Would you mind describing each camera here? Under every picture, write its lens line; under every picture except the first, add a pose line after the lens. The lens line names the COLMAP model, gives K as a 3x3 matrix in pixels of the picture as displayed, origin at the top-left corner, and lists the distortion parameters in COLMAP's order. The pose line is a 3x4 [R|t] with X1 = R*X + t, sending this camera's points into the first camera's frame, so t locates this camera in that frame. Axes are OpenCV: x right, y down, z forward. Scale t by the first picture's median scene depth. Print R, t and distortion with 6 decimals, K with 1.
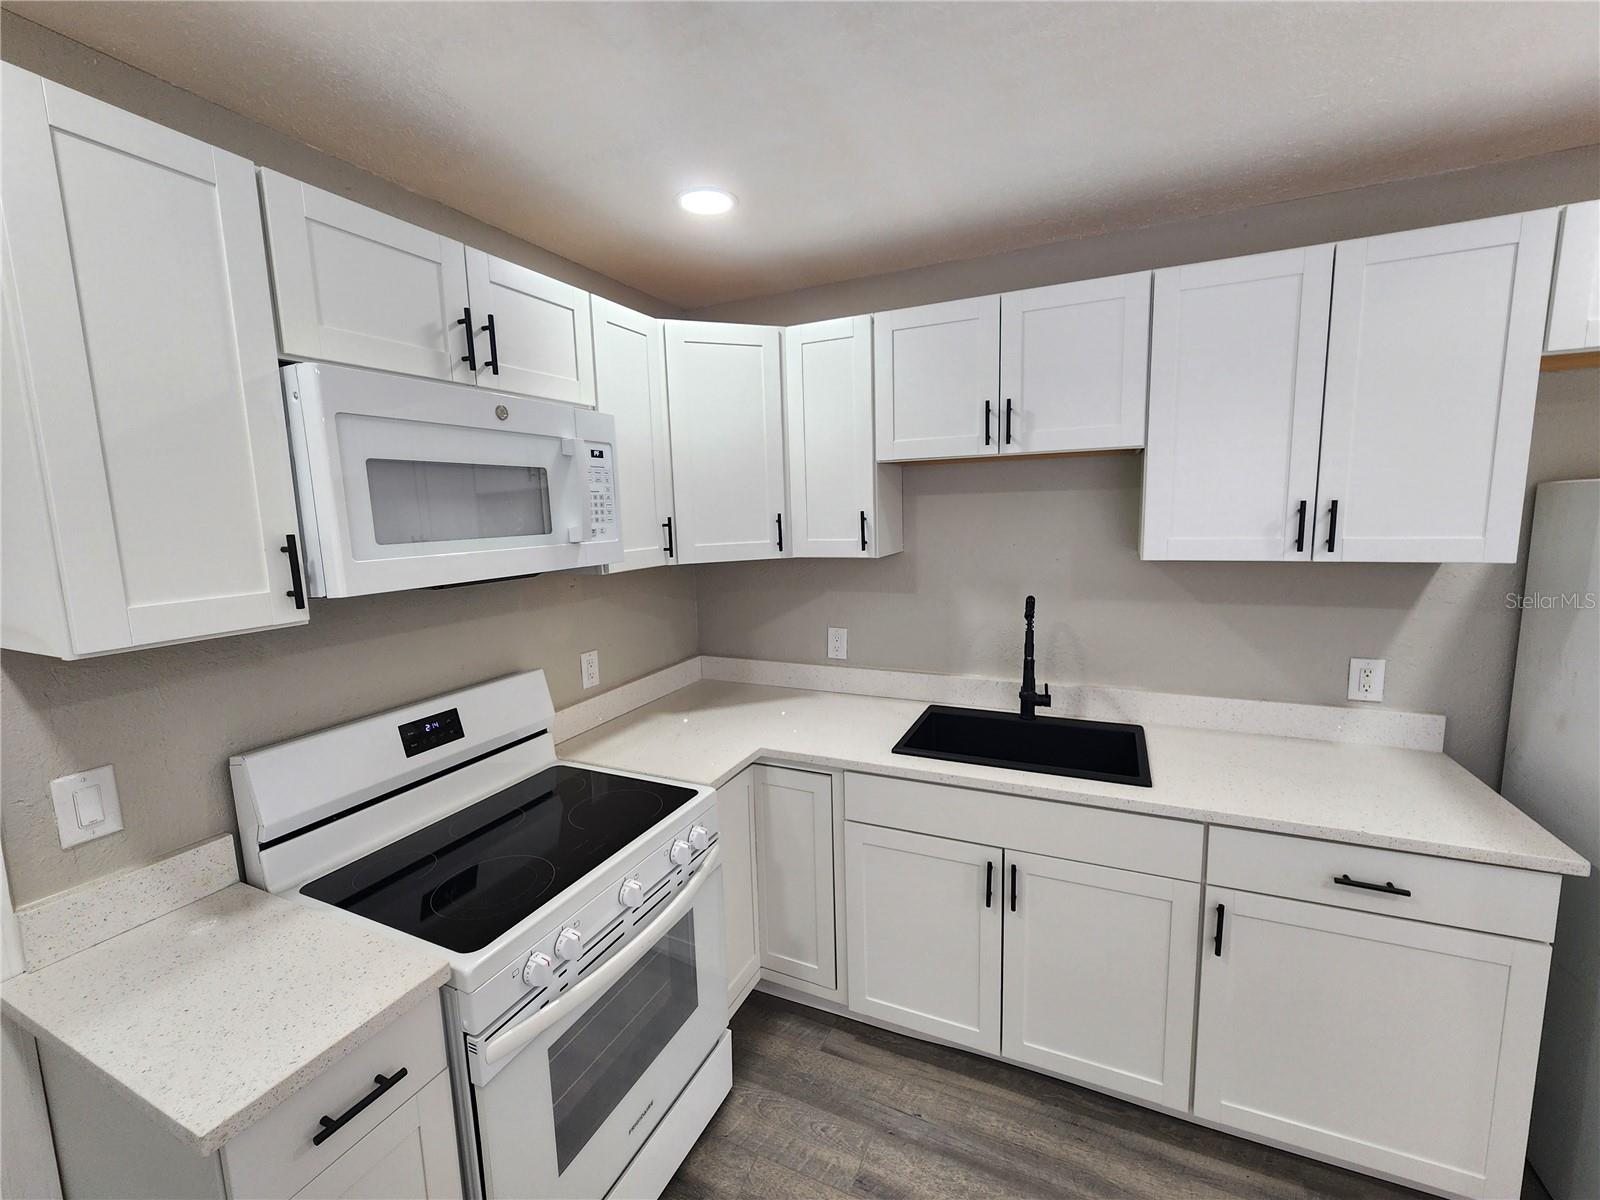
lens RADIAL K [[656.9, 0, 803.0], [0, 656.9, 597.3], [0, 0, 1]] dist [0.001709, -0.000068]
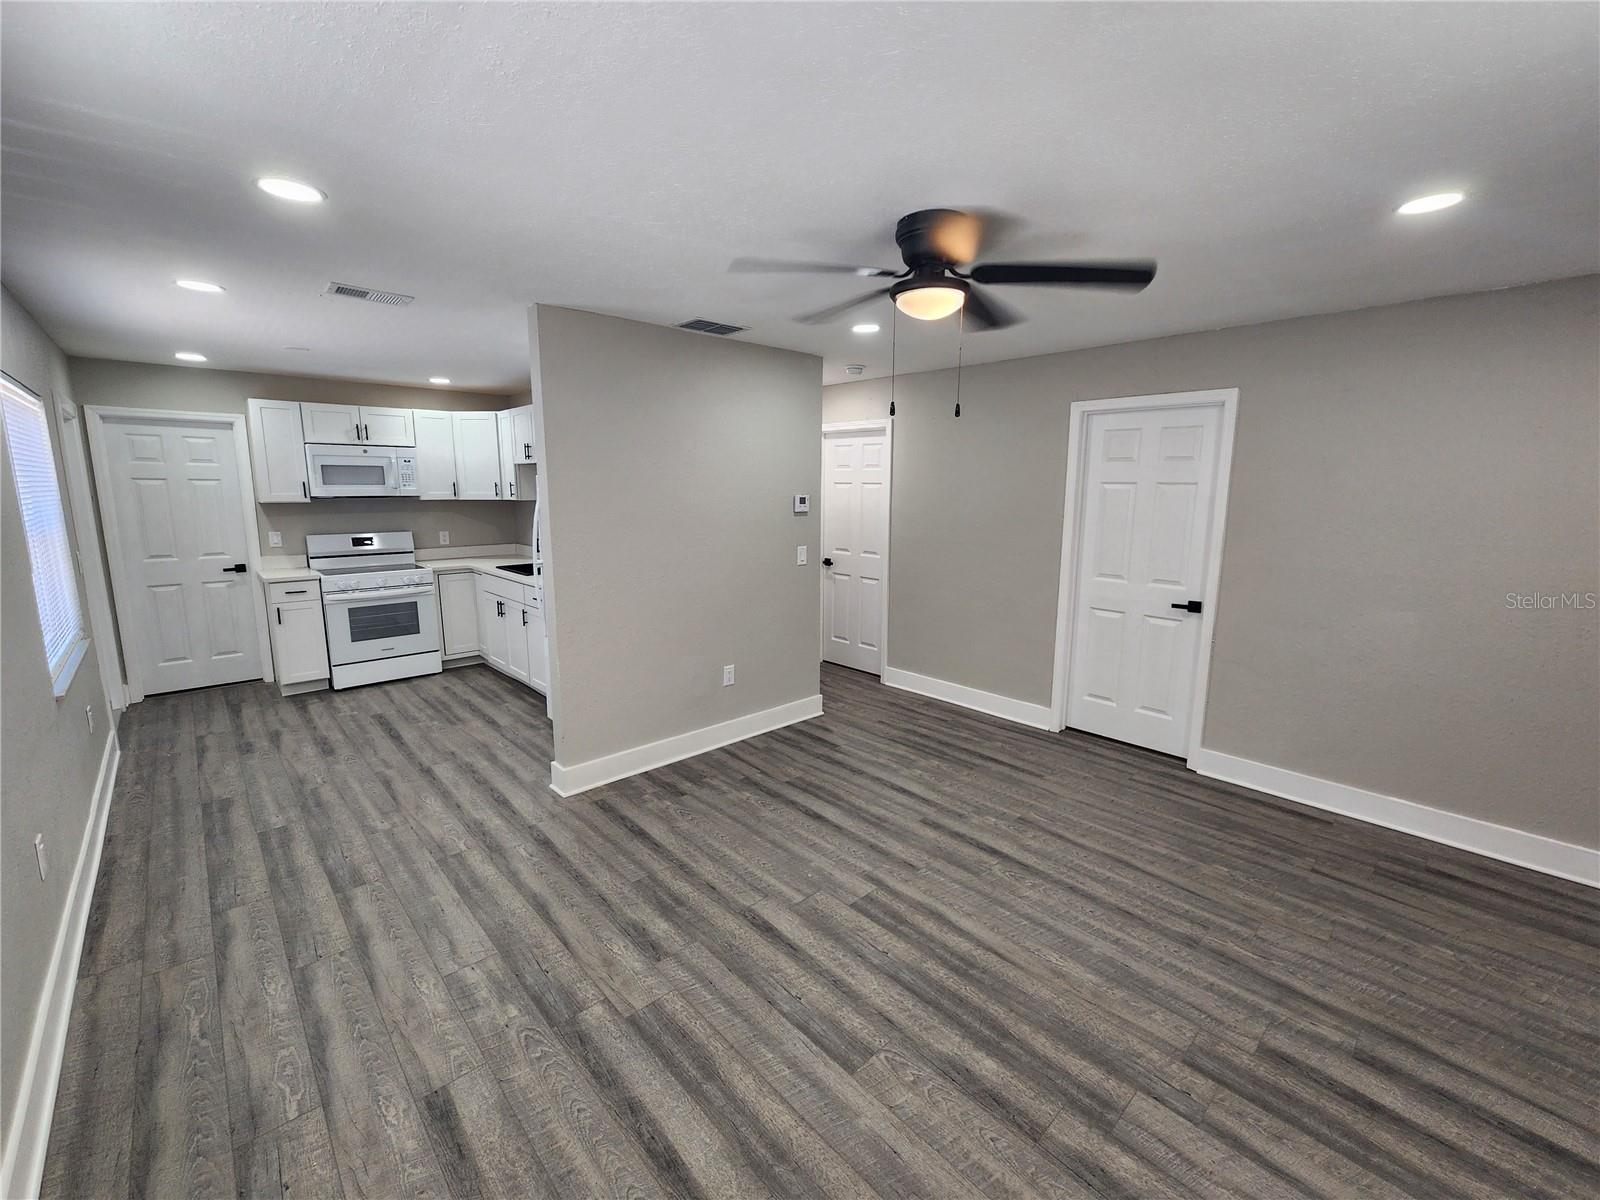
lens RADIAL K [[656.9, 0, 803.0], [0, 656.9, 597.3], [0, 0, 1]] dist [0.001709, -0.000068]
pose [[0.925613, 0.093814, -0.366659, 2.559825], [-0.079988, 0.995399, 0.052758, 0.114129], [0.369922, -0.019505, 0.928858, -1.213770]]
